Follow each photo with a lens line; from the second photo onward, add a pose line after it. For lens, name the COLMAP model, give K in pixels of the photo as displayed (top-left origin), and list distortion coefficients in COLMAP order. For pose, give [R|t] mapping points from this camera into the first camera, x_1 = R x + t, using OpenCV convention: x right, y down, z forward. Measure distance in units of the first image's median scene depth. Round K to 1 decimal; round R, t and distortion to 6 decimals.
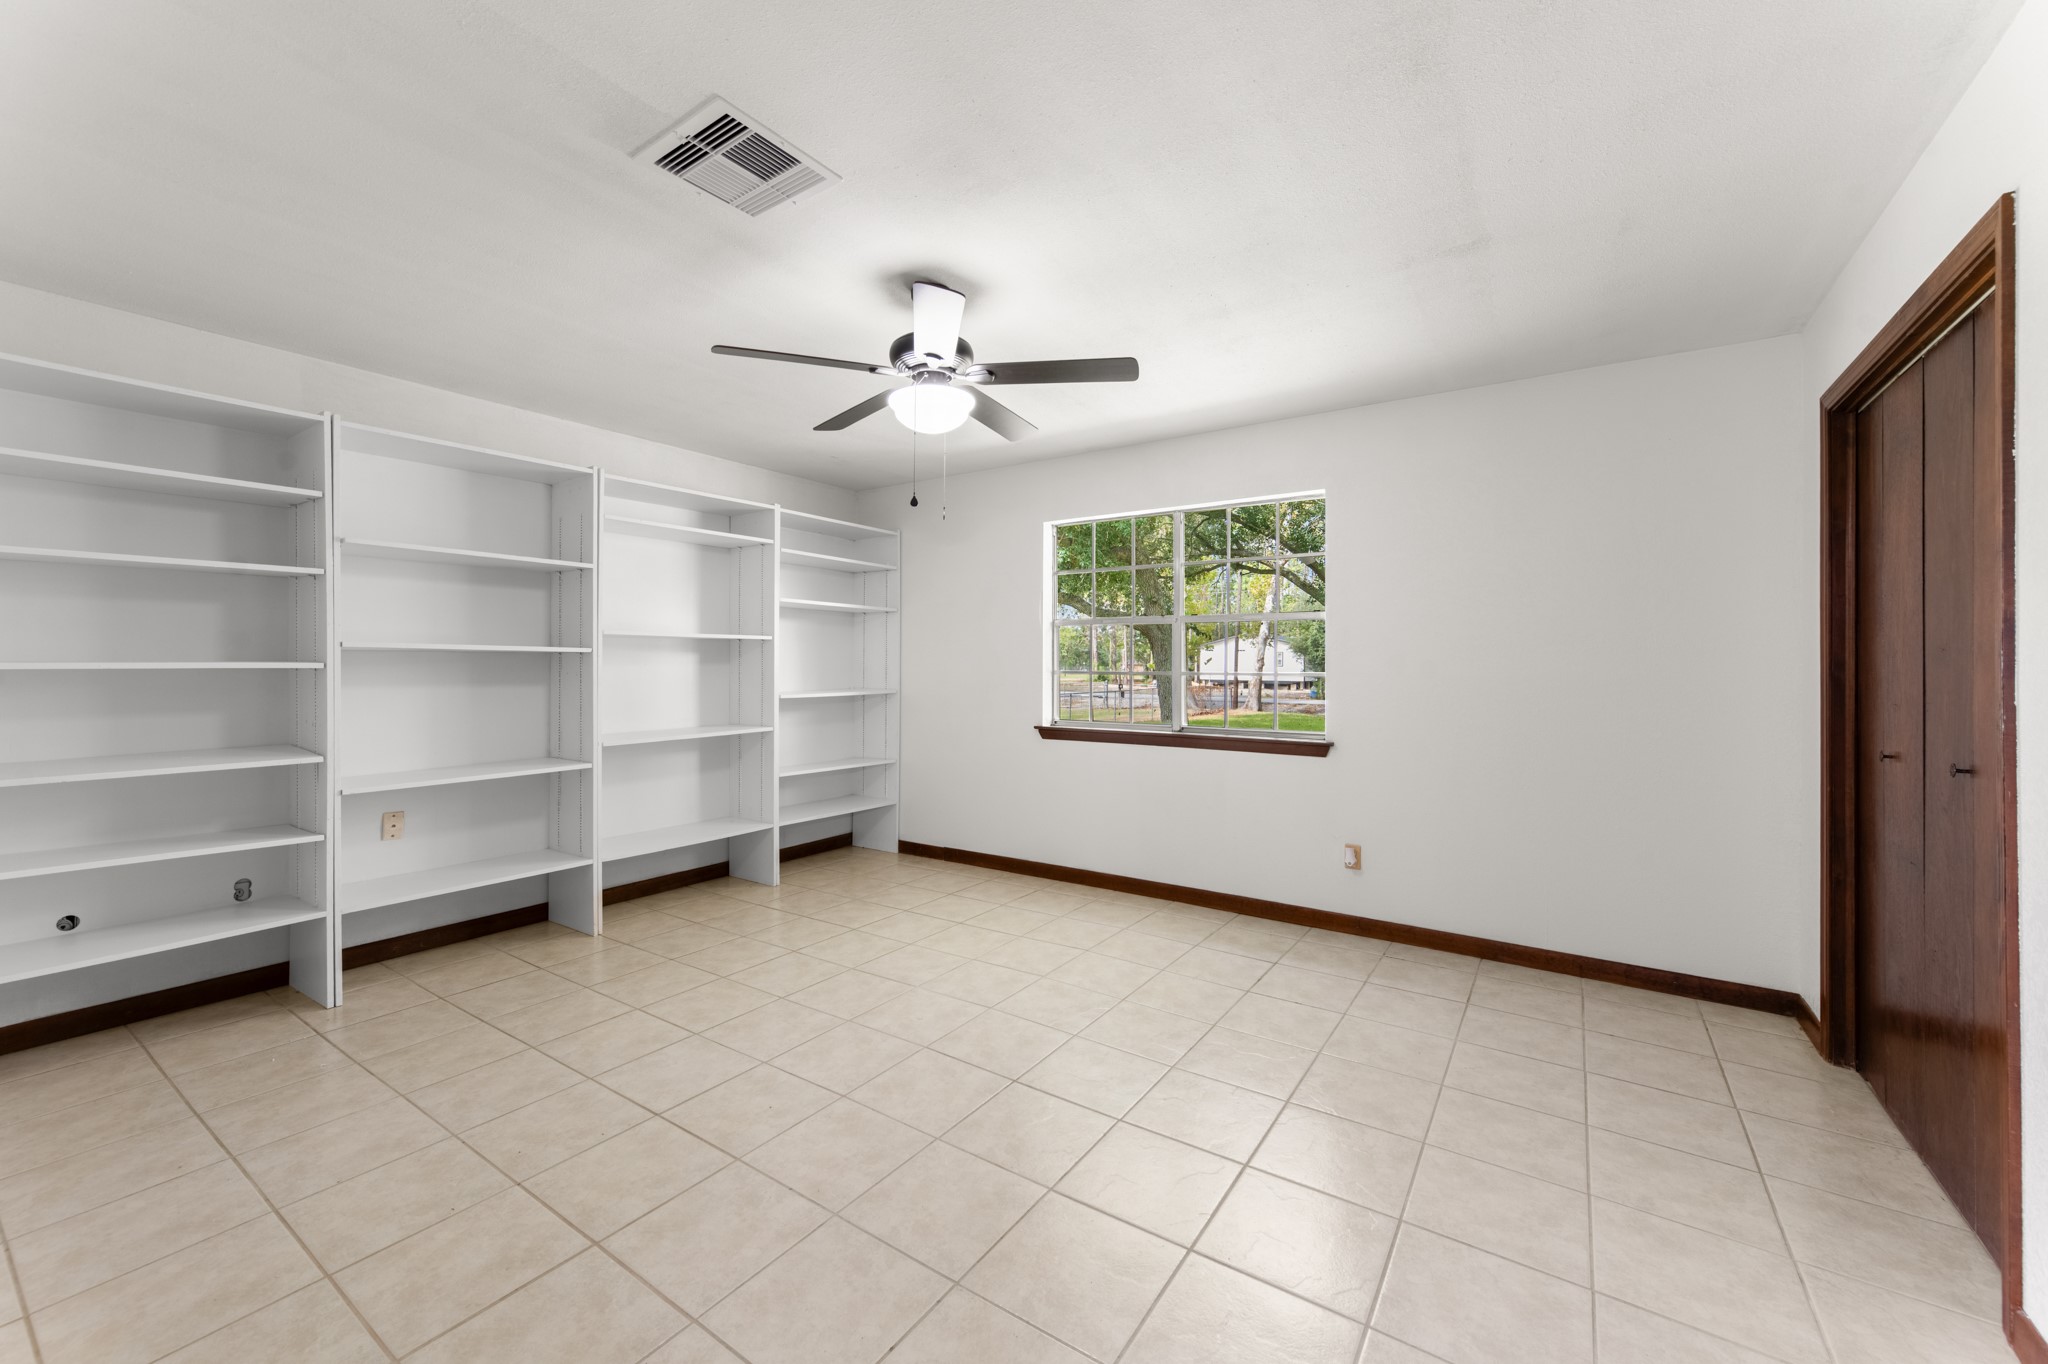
lens RADIAL K [[799.6, 0, 1031.5], [0, 799.6, 676.1], [0, 0, 1]] dist [0.004589, -0.000221]
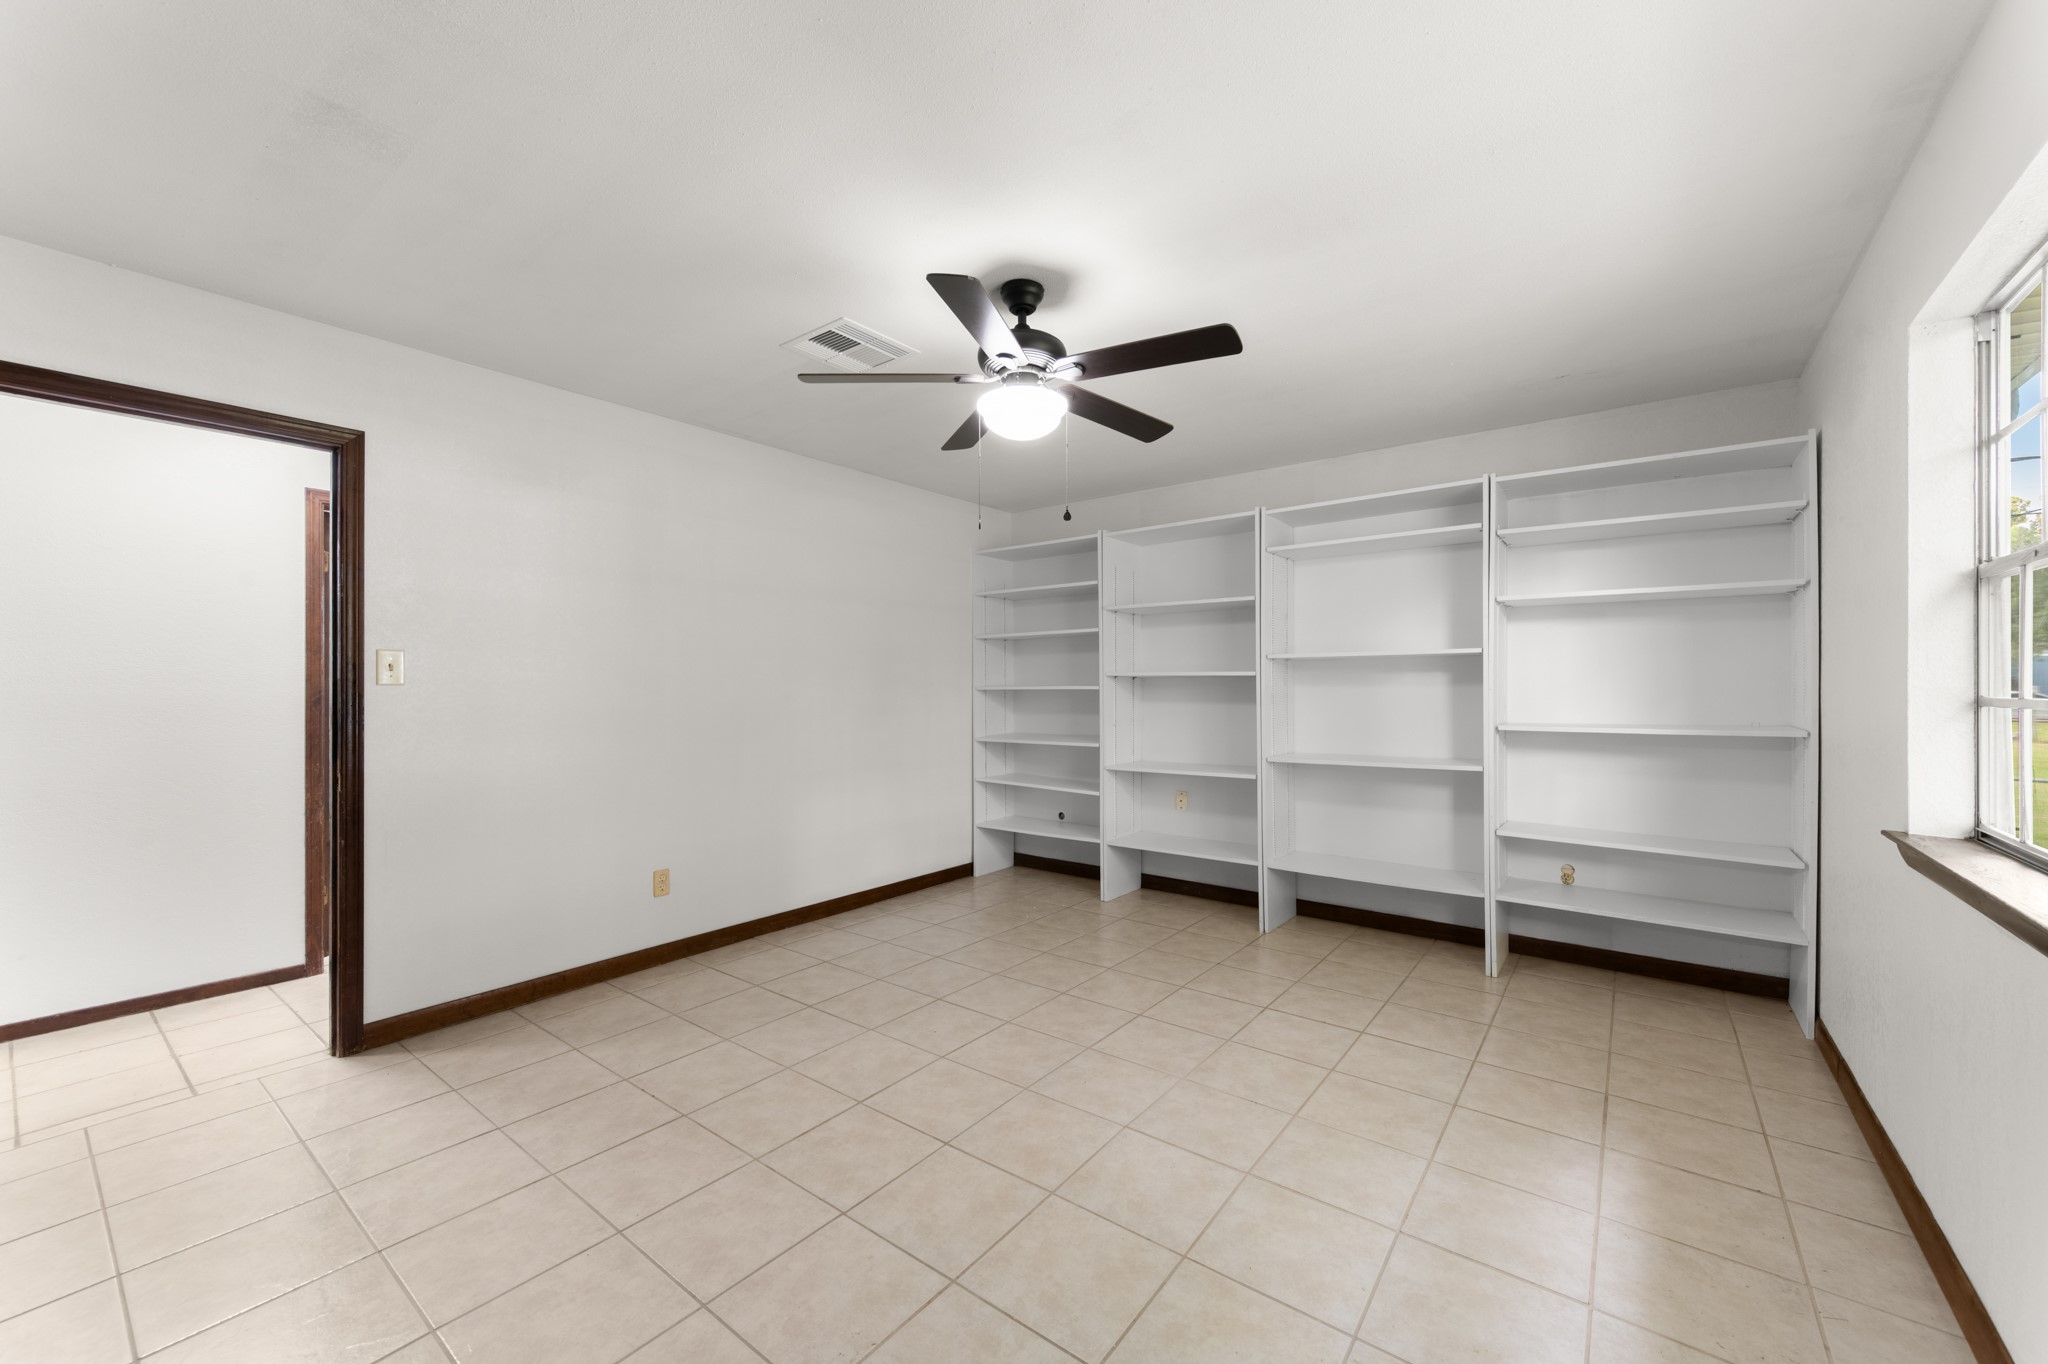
lens RADIAL K [[799.6, 0, 1020.1], [0, 799.6, 679.6], [0, 0, 1]] dist [0.004589, -0.000221]
pose [[-0.065264, -0.011951, -0.997796, 0.658810], [-0.011417, 0.999872, -0.011230, -0.006243], [0.997803, 0.010659, -0.065392, 0.848545]]
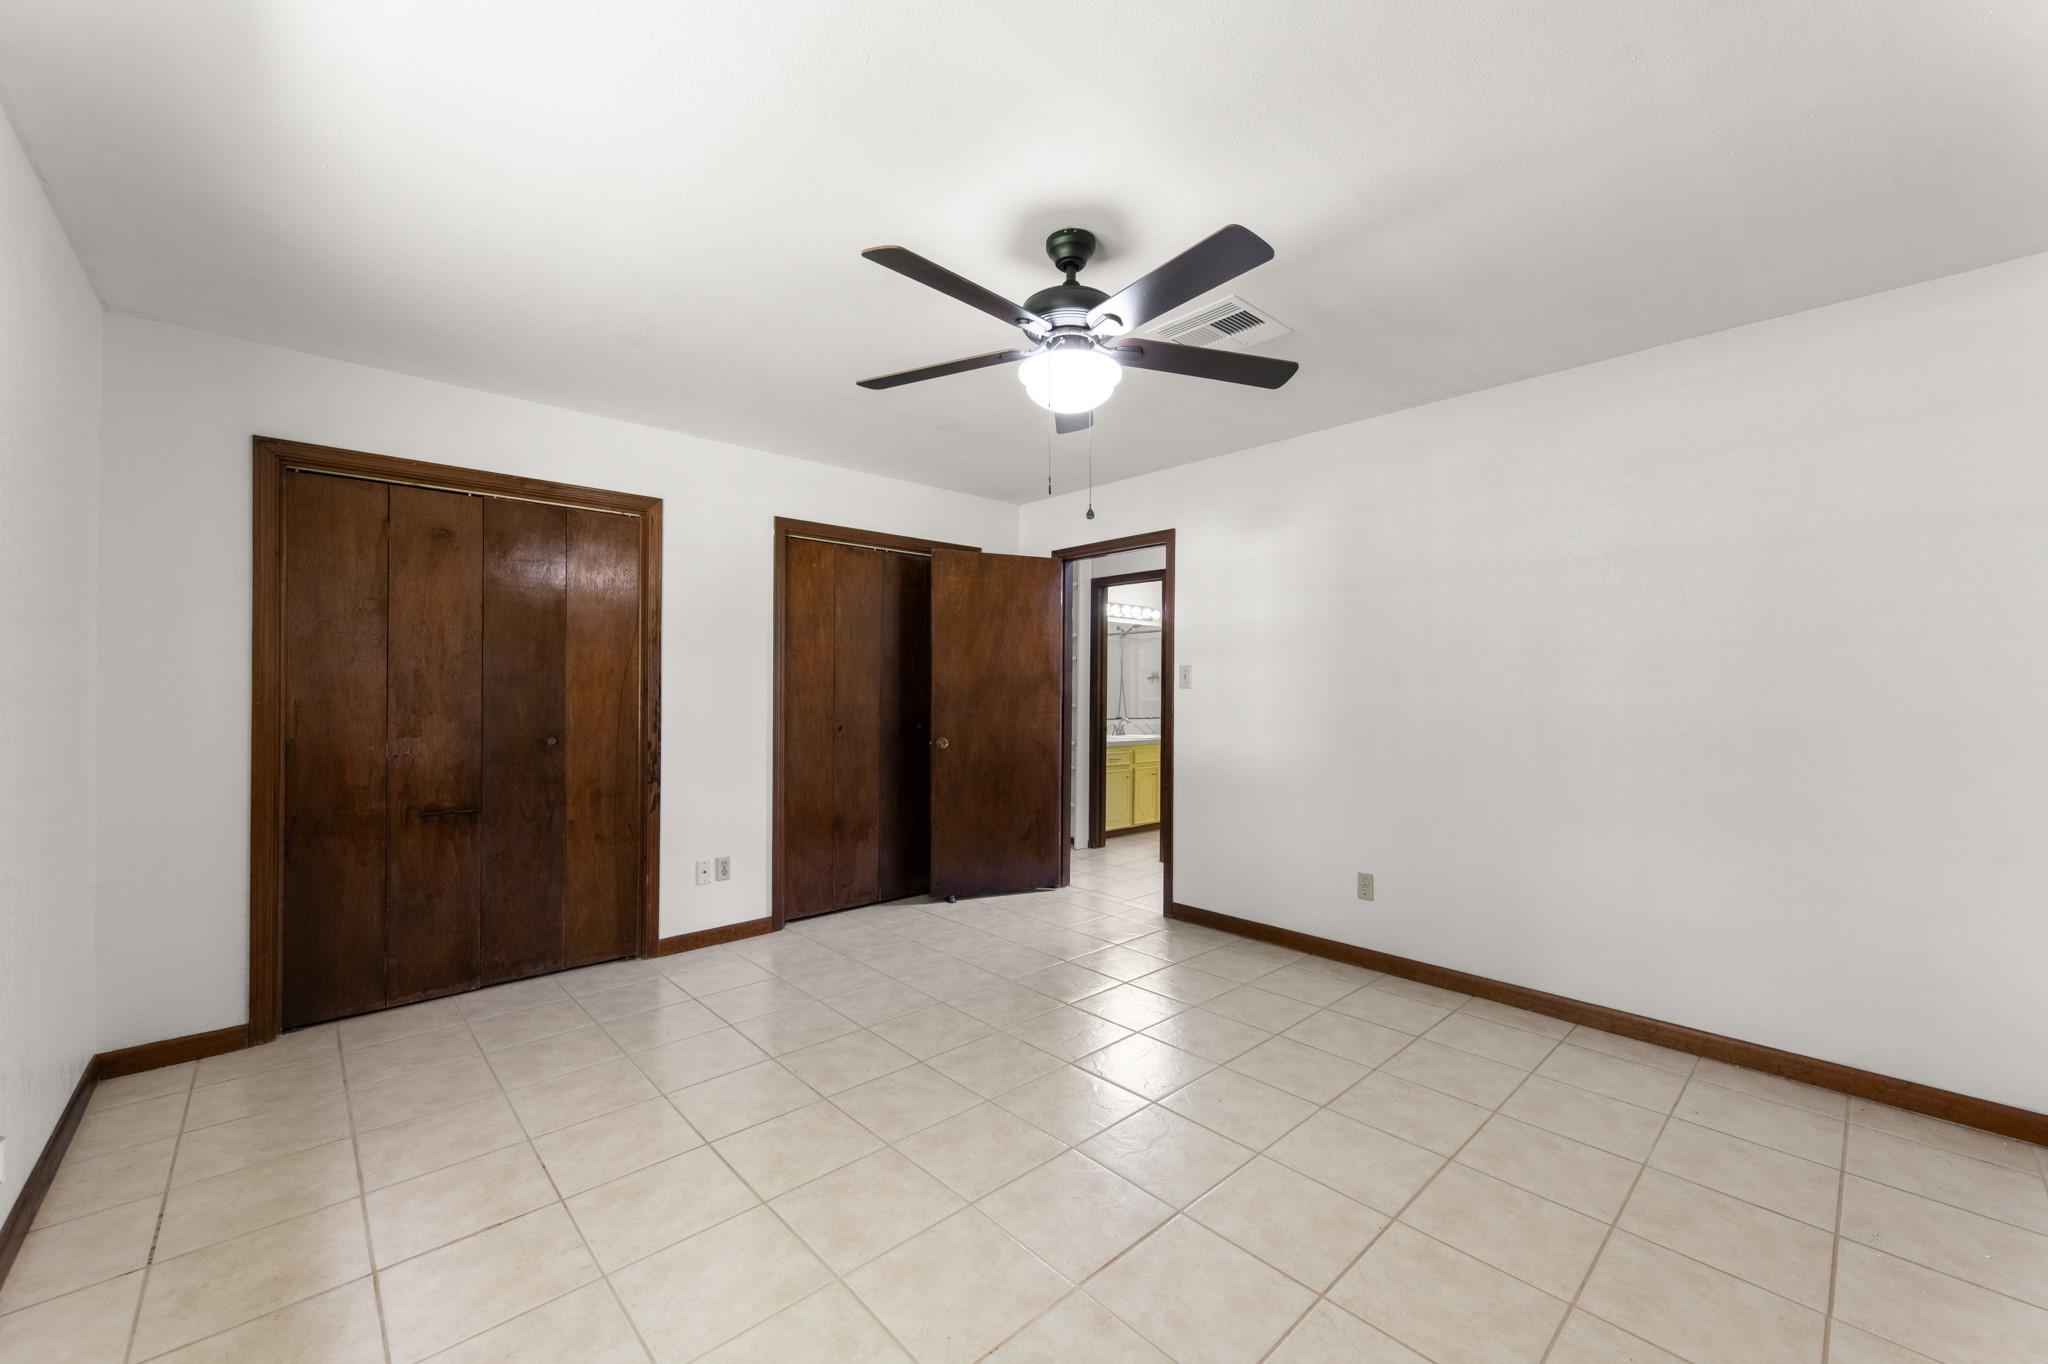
lens RADIAL K [[799.6, 0, 1040.3], [0, 799.6, 696.5], [0, 0, 1]] dist [0.004589, -0.000221]
pose [[-0.976587, -0.009833, 0.214899, -0.220736], [-0.004808, 0.999703, 0.023893, -0.020260], [-0.215070, 0.022301, -0.976344, 1.463246]]
